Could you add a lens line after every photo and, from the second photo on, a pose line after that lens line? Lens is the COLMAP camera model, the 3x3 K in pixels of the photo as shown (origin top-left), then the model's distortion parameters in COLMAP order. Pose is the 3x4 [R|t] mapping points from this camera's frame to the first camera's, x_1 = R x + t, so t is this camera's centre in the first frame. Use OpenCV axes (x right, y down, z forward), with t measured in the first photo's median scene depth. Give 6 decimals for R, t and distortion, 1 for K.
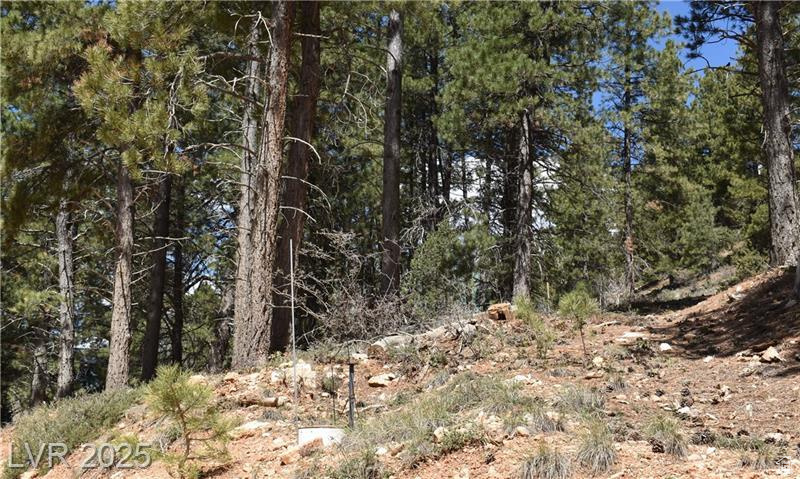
lens RADIAL K [[1059.3, 0, 413.1], [0, 1059.3, 263.1], [0, 0, 1]] dist [-0.045266, 0.000000]
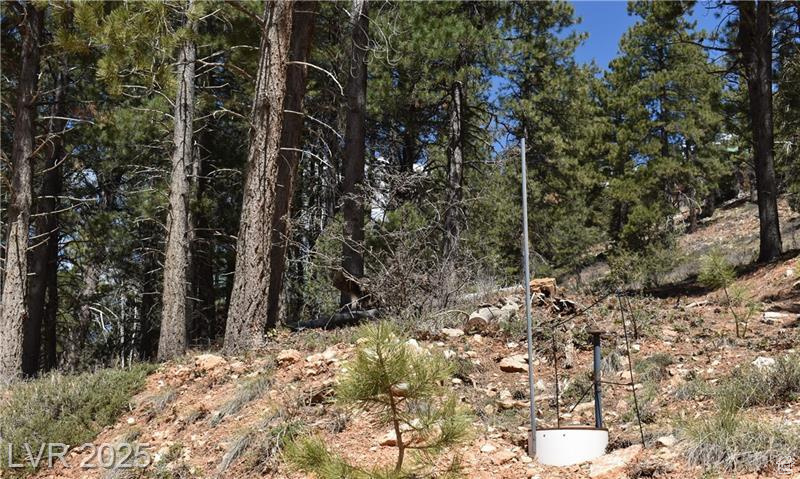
lens RADIAL K [[1059.3, 0, 419.7], [0, 1059.3, 260.9], [0, 0, 1]] dist [-0.045266, 0.000000]
pose [[0.986348, 0.035669, 0.160763, -0.094677], [-0.035814, 0.999356, -0.001995, 0.019058], [-0.160731, -0.003790, 0.986991, 0.124984]]
